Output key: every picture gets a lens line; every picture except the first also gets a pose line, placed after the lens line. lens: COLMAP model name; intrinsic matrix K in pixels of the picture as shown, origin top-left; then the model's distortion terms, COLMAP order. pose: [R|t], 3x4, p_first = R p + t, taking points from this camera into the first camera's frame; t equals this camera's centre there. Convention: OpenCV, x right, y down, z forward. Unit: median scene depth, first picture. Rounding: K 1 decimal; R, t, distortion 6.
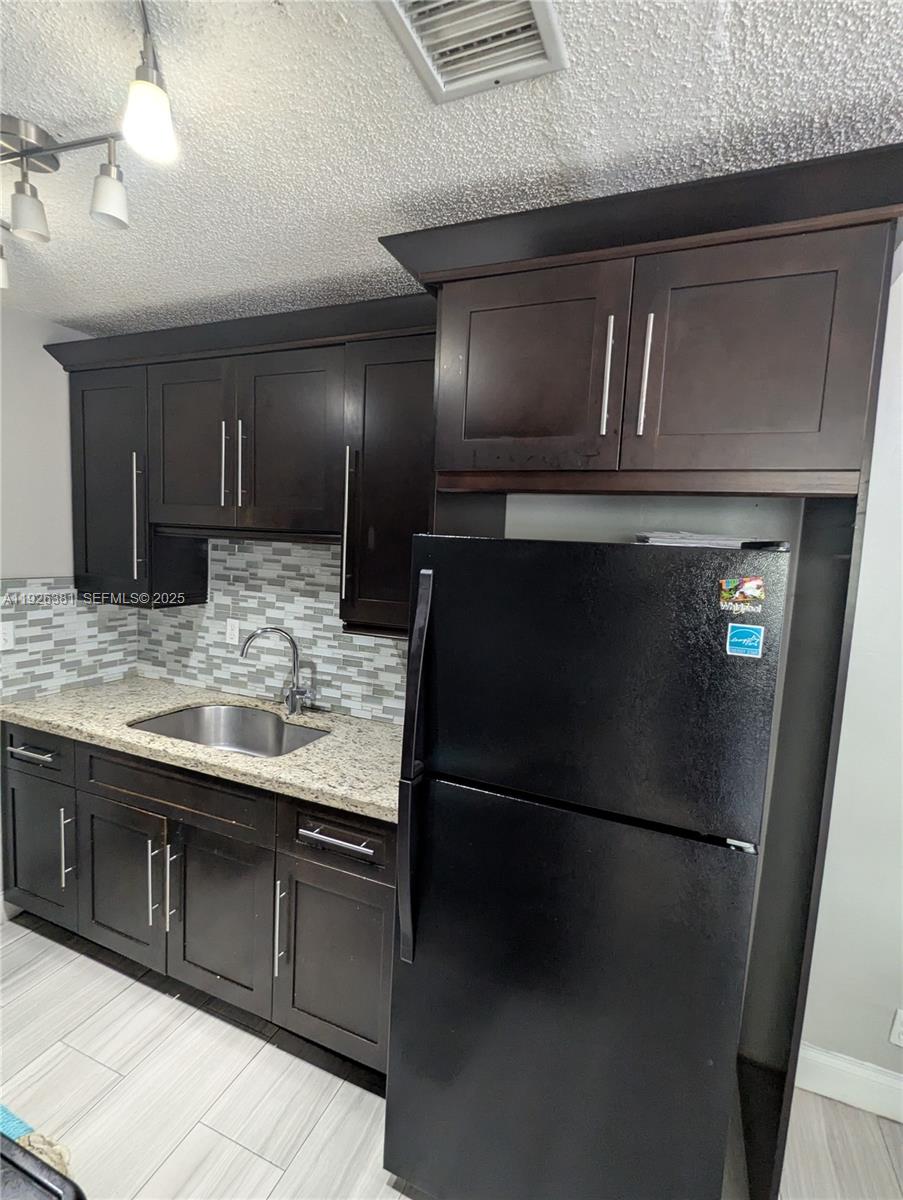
lens RADIAL K [[572.0, 0, 451.5], [0, 572.0, 600.0], [0, 0, 1]] dist [-0.000582, -0.000915]
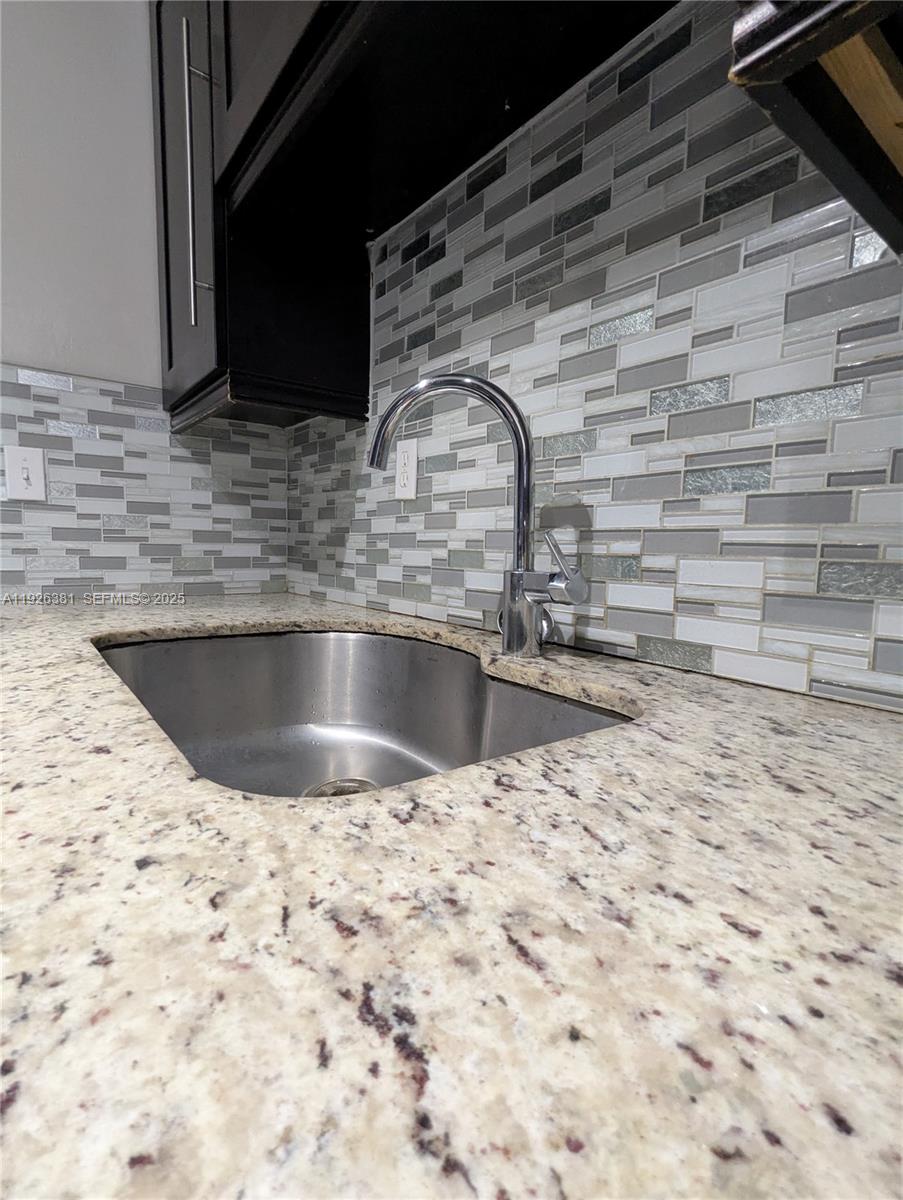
lens RADIAL K [[572.0, 0, 451.5], [0, 572.0, 600.0], [0, 0, 1]] dist [-0.000582, -0.000915]
pose [[0.871679, 0.017531, -0.489763, -0.144327], [-0.028703, 0.999471, -0.015309, 0.166085], [0.489235, 0.027402, 0.871721, 0.667466]]
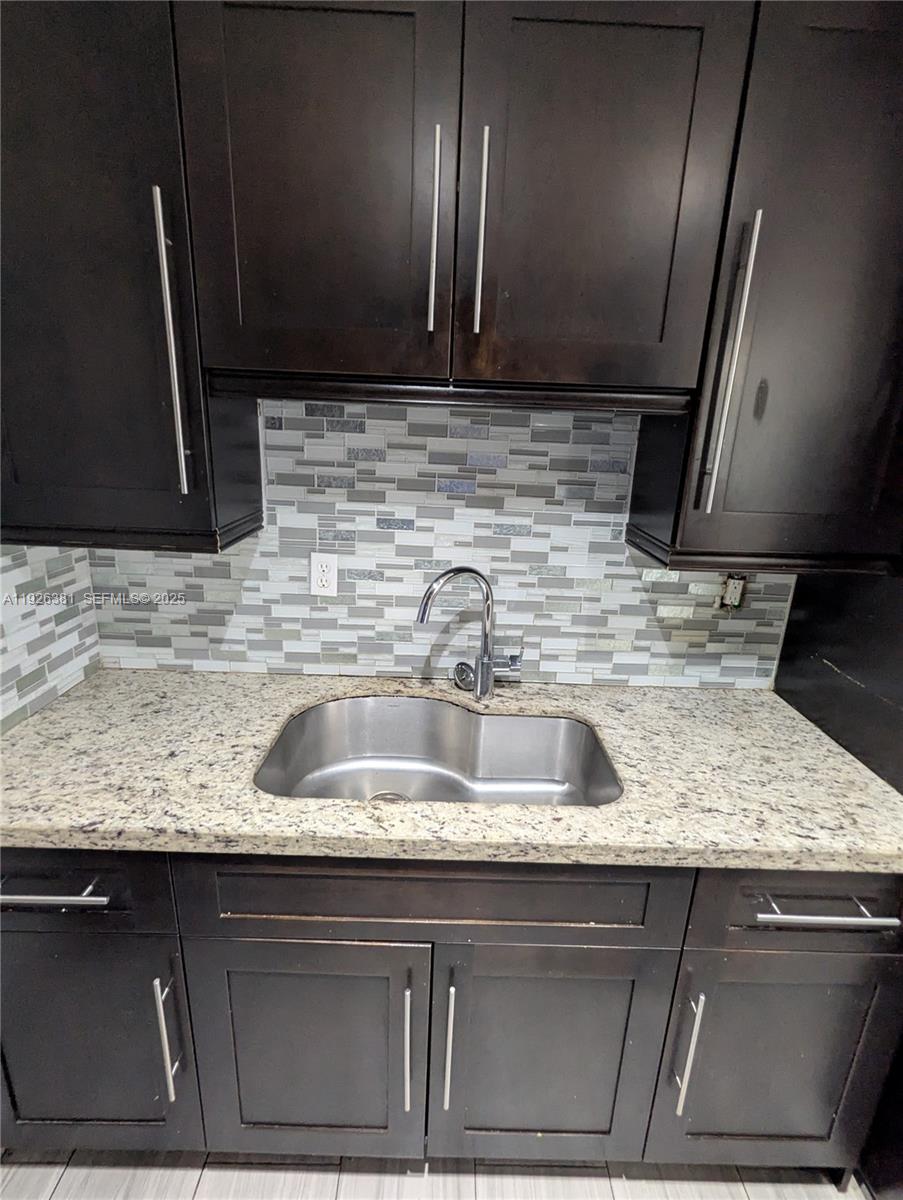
lens RADIAL K [[572.0, 0, 451.5], [0, 572.0, 600.0], [0, 0, 1]] dist [-0.000582, -0.000915]
pose [[0.919893, -0.124523, 0.371874, -0.501456], [0.043802, 0.974940, 0.218111, -0.041875], [-0.389715, -0.184350, 0.902295, 0.440175]]
